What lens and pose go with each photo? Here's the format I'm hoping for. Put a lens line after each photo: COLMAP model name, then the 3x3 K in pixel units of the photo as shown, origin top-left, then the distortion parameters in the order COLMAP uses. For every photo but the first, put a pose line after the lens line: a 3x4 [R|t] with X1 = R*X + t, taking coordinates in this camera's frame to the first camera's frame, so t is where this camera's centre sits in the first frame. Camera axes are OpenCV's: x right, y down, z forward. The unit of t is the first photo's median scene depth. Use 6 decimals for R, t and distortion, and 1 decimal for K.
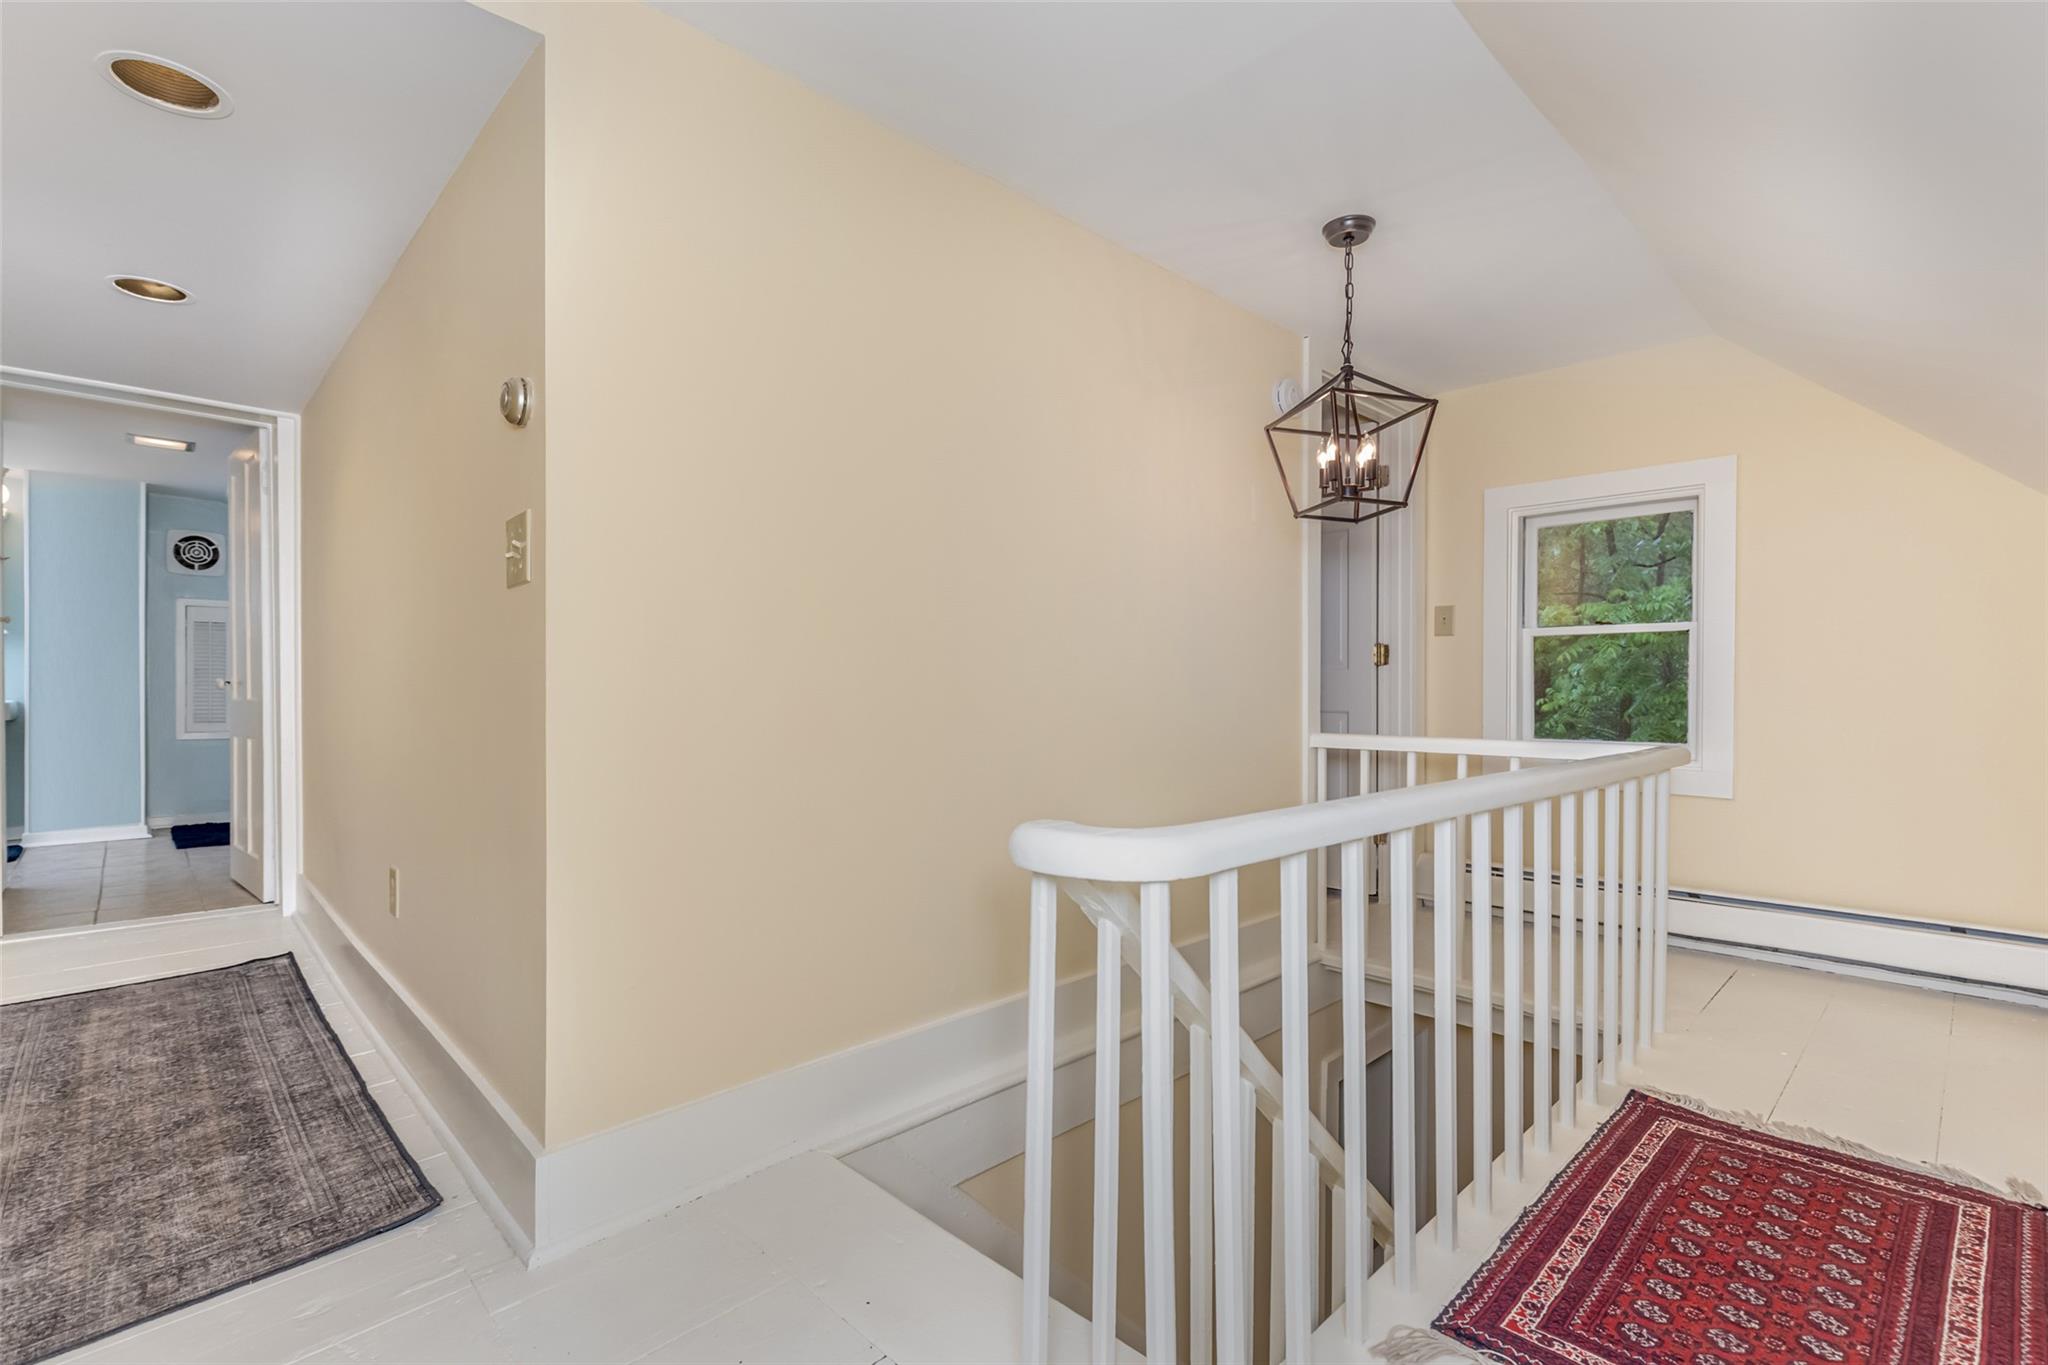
lens RADIAL K [[932.1, 0, 1021.7], [0, 932.1, 693.1], [0, 0, 1]] dist [0.000865, -0.000120]
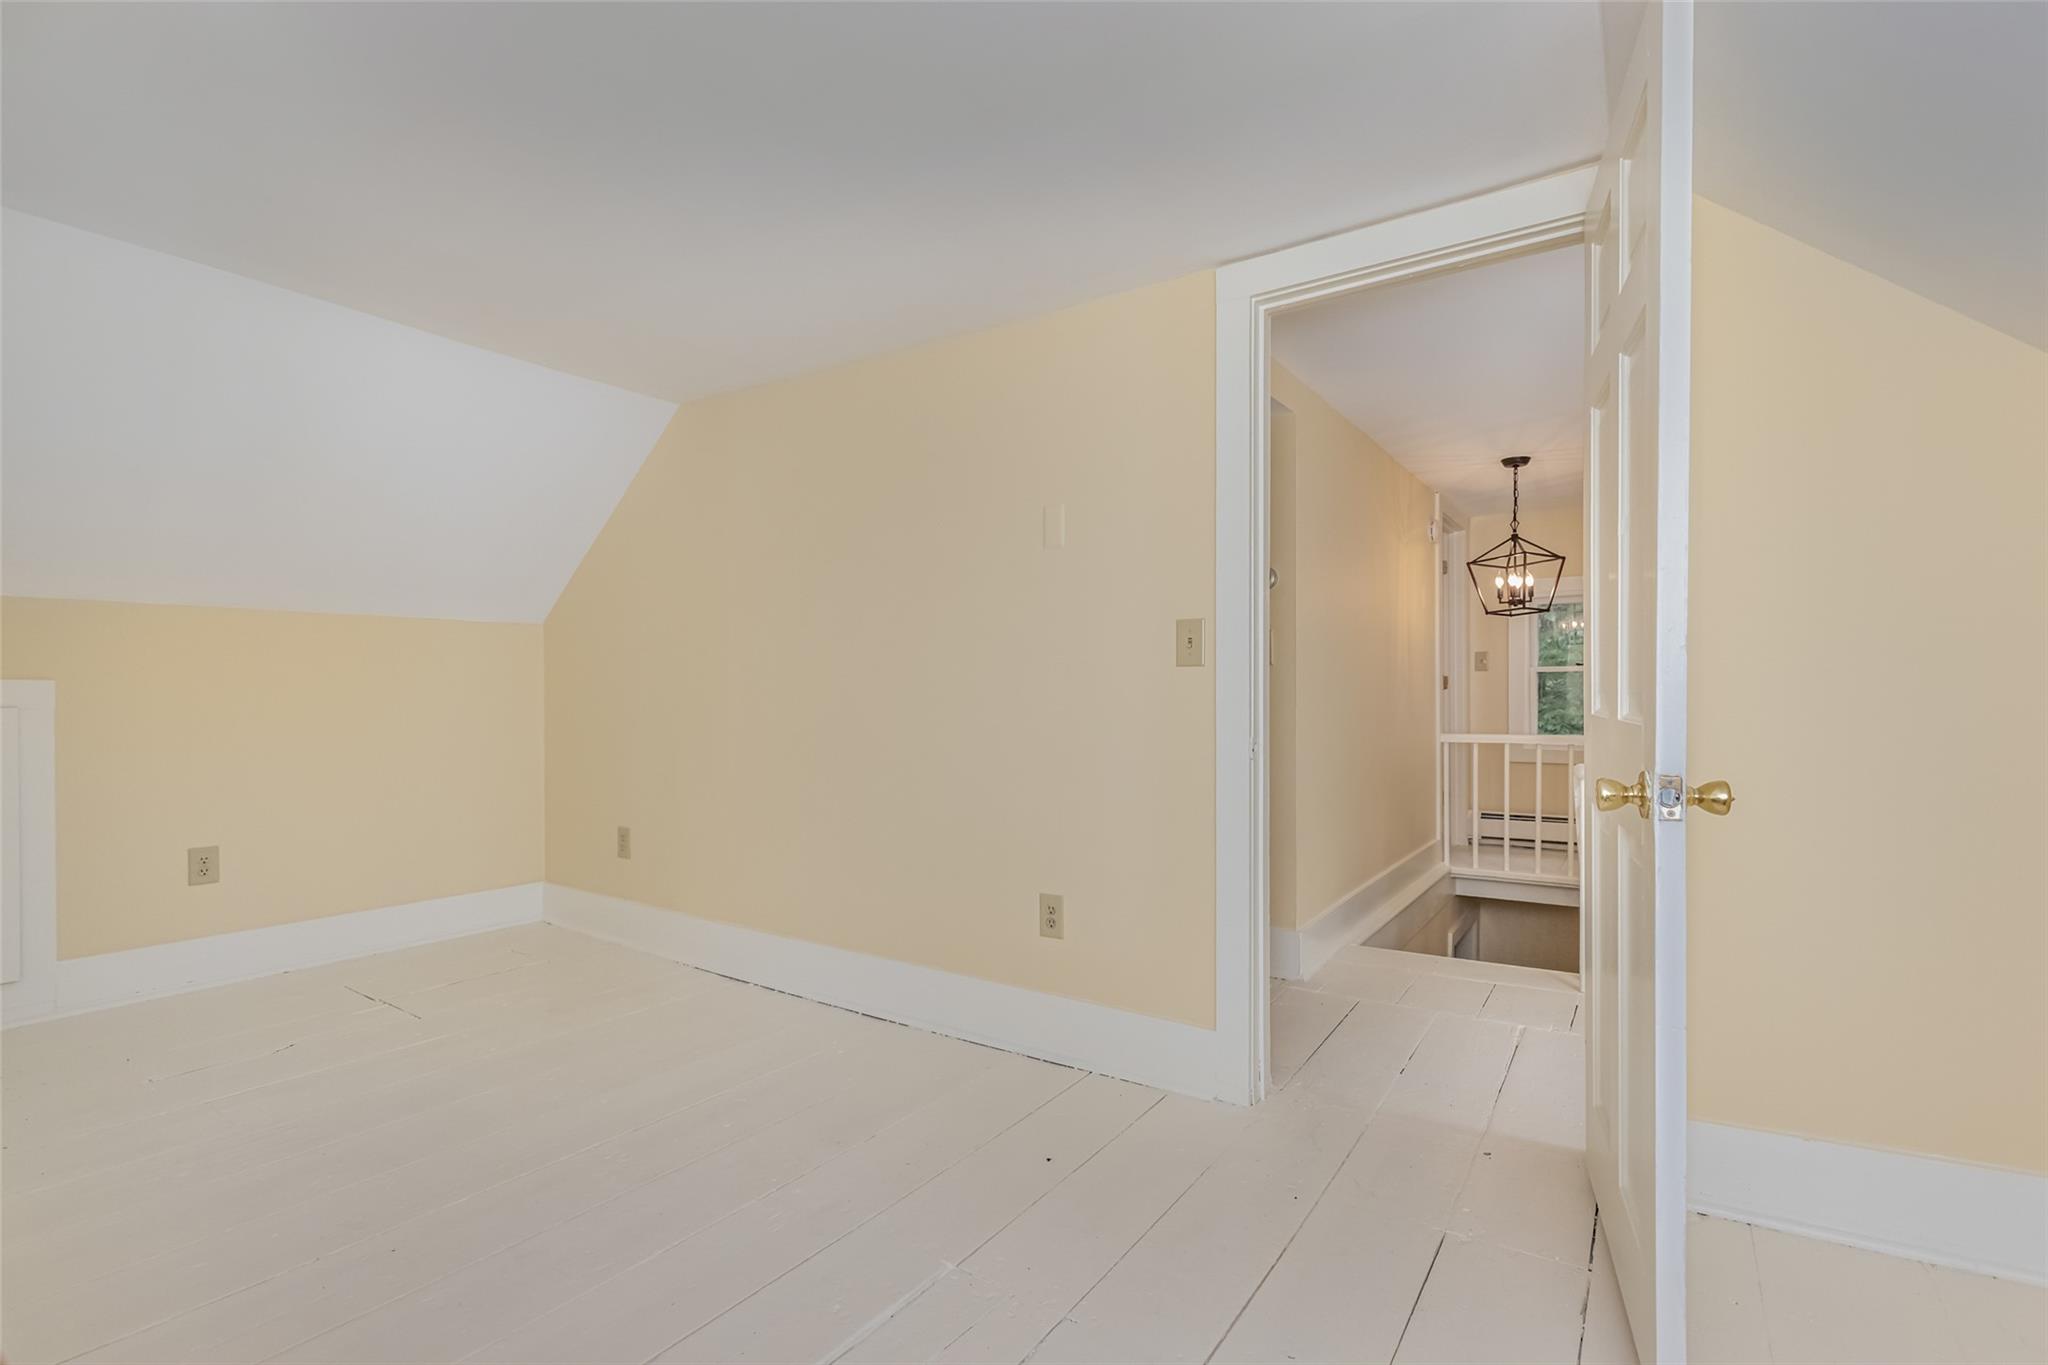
lens RADIAL K [[932.1, 0, 1029.7], [0, 932.1, 695.2], [0, 0, 1]] dist [0.000865, -0.000120]
pose [[0.976480, -0.004492, 0.215562, -1.011313], [0.004398, 0.999990, 0.000916, -0.038680], [-0.215564, 0.000053, 0.976490, -0.606440]]
